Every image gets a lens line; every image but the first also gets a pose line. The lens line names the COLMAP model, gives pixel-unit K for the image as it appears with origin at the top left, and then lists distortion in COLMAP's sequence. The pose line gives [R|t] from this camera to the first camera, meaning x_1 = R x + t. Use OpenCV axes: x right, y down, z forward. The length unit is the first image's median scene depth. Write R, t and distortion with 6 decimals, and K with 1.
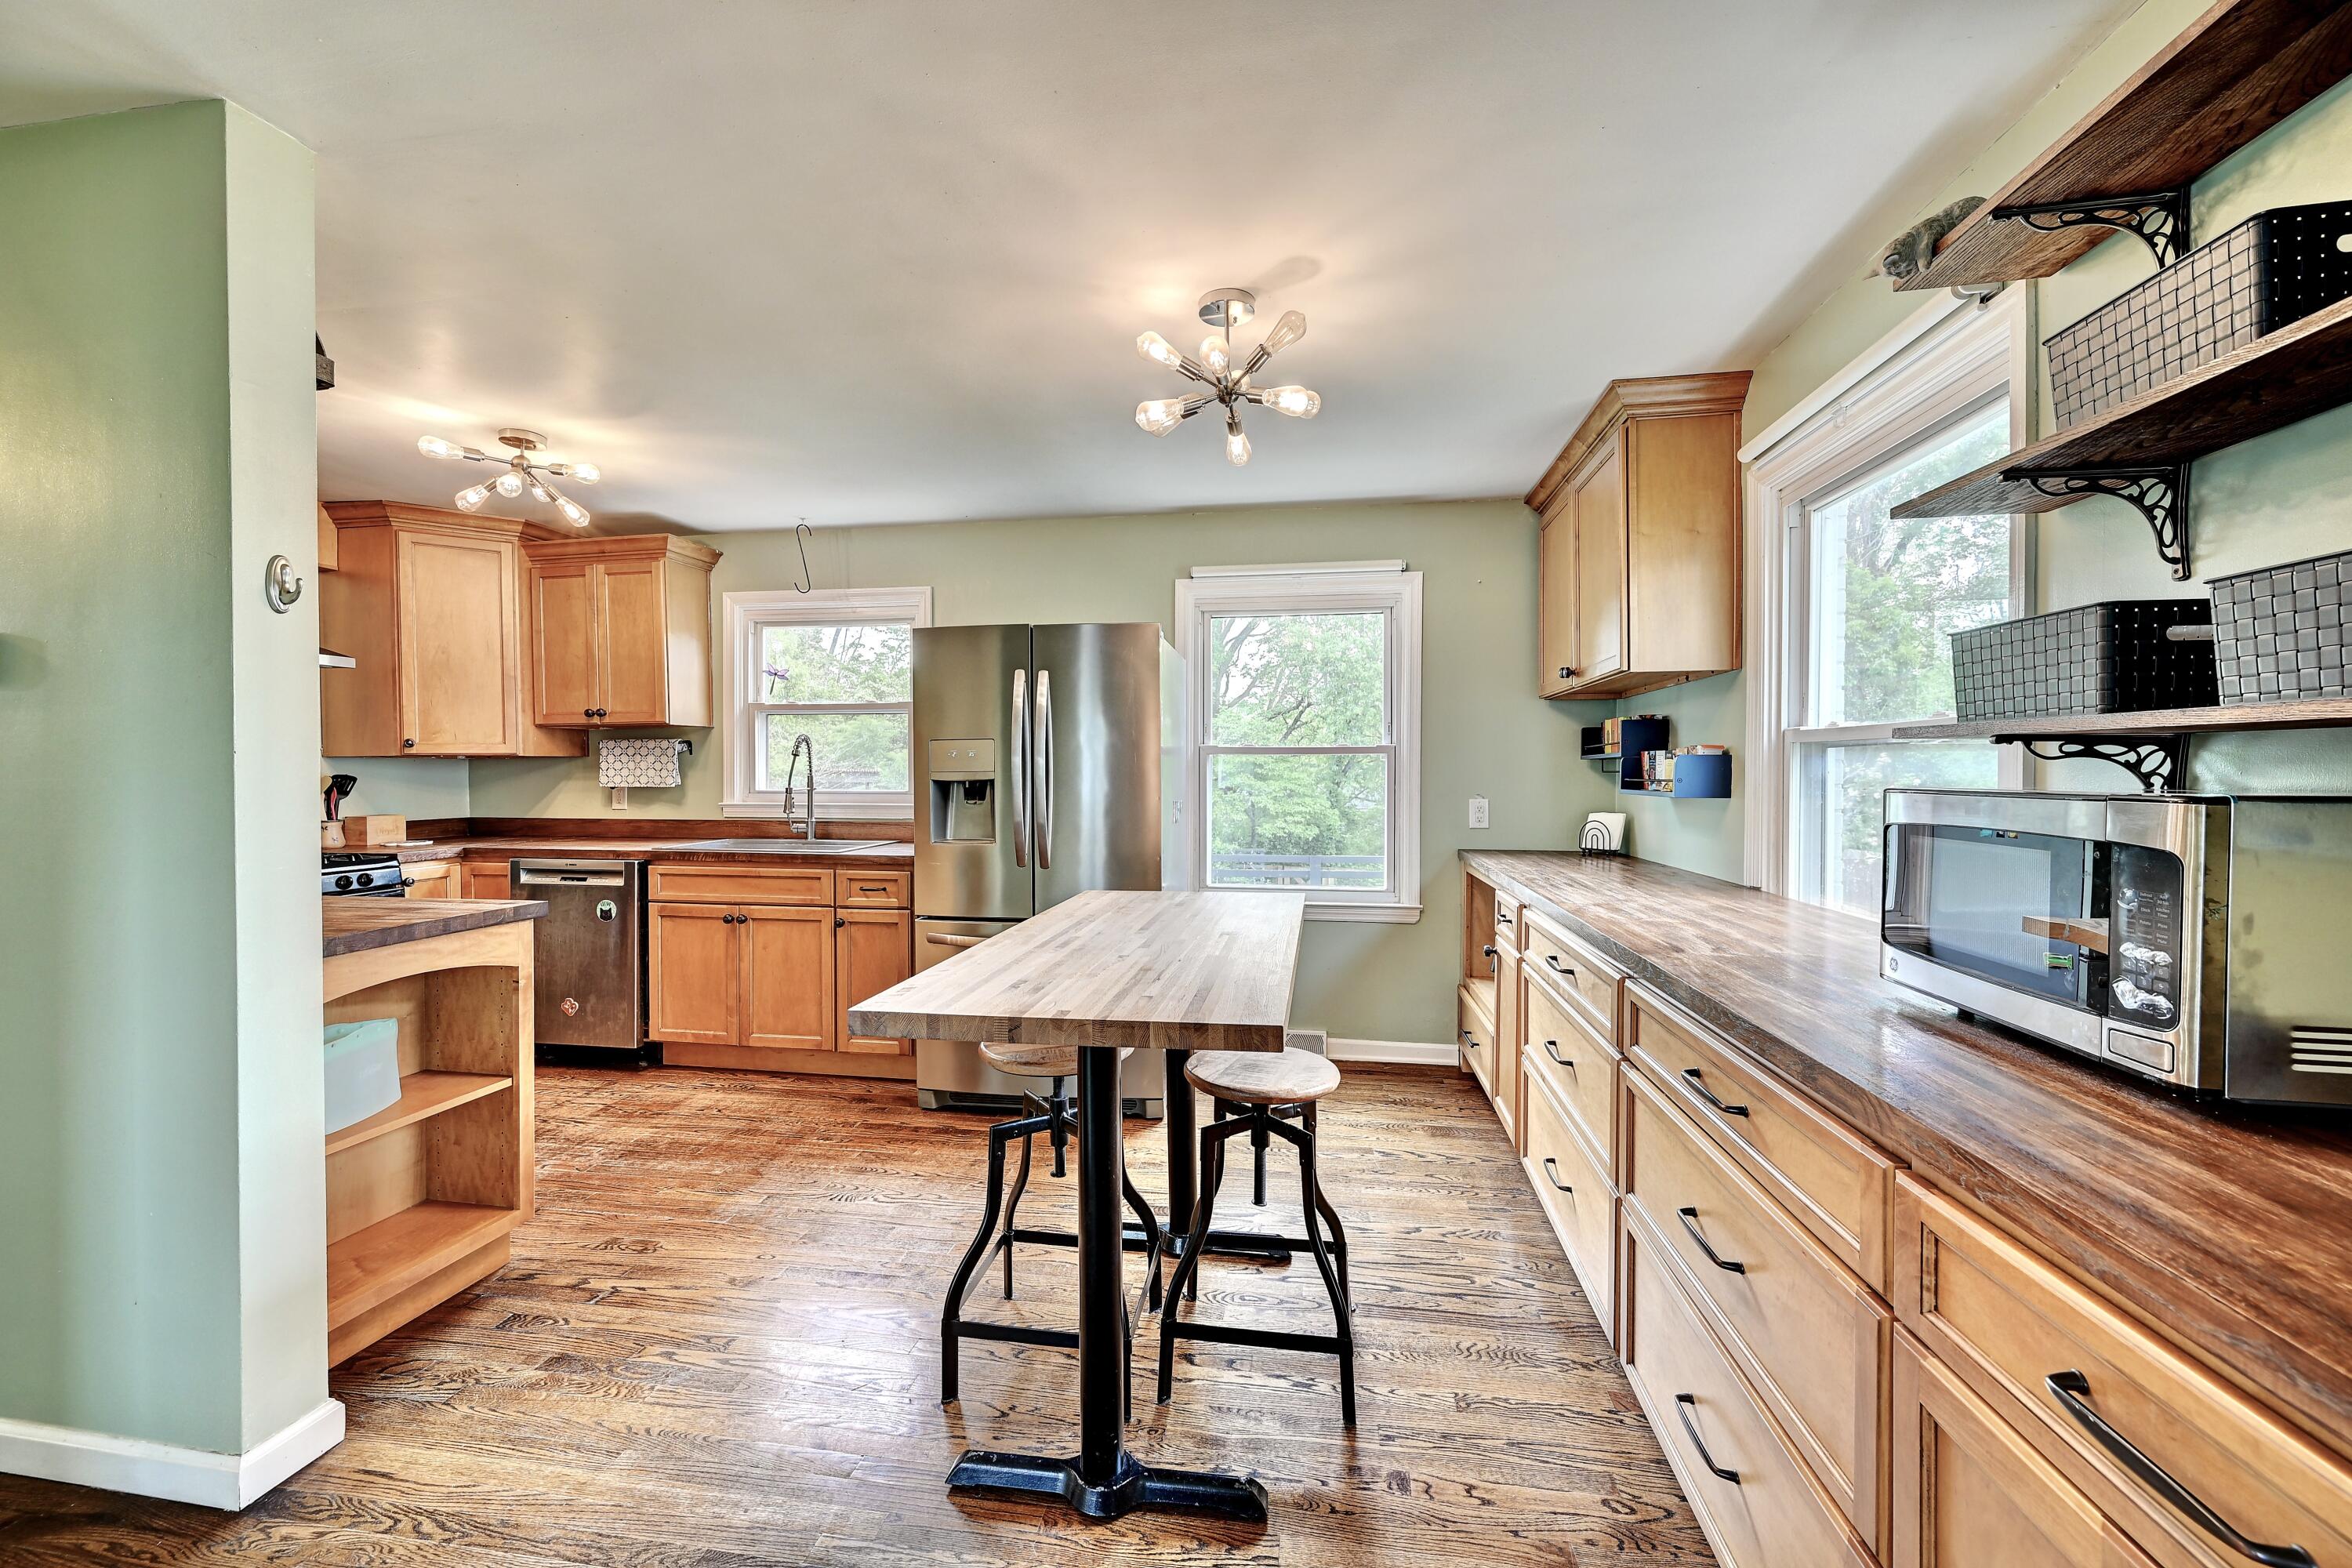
lens RADIAL K [[916.0, 0, 1178.0], [0, 916.0, 785.4], [0, 0, 1]] dist [0.001921, 0.000314]
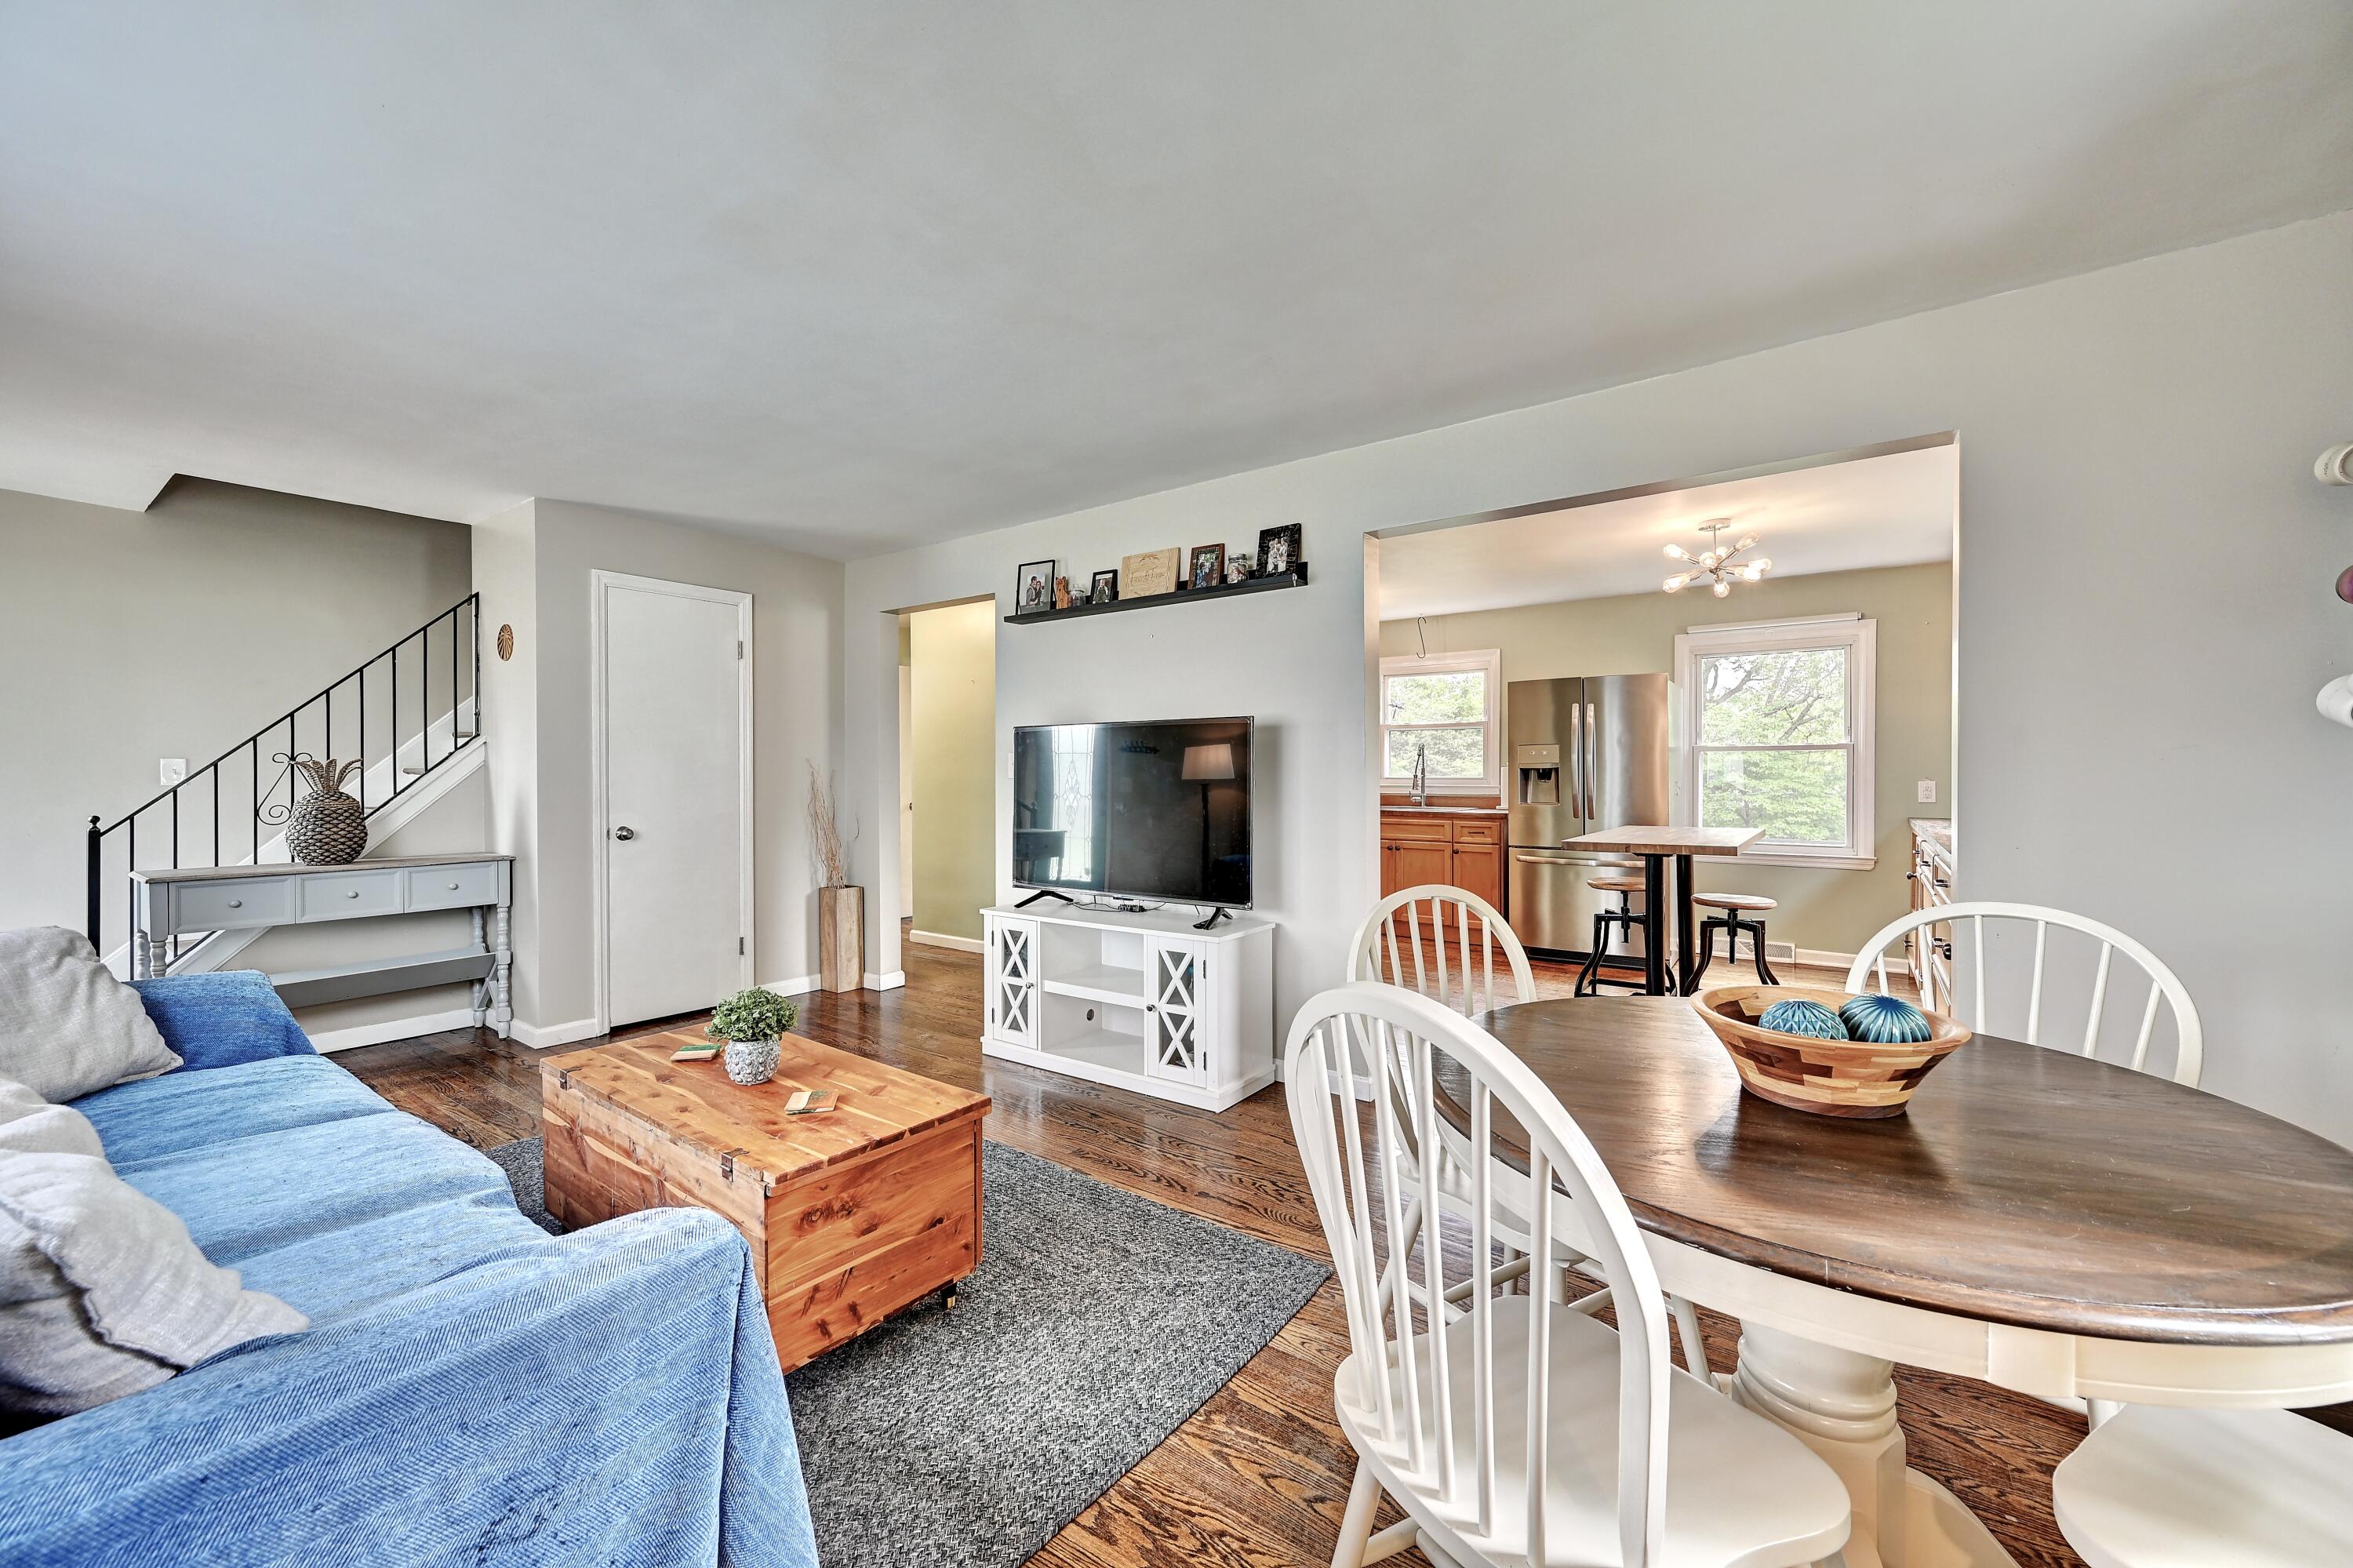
lens RADIAL K [[916.4, 0, 1169.4], [0, 916.4, 777.7], [0, 0, 1]] dist [0.001921, 0.000314]
pose [[0.885186, -0.001318, -0.465236, -0.038001], [-0.004057, 0.999936, -0.010552, 0.028522], [0.465220, 0.011228, 0.885124, -0.740272]]
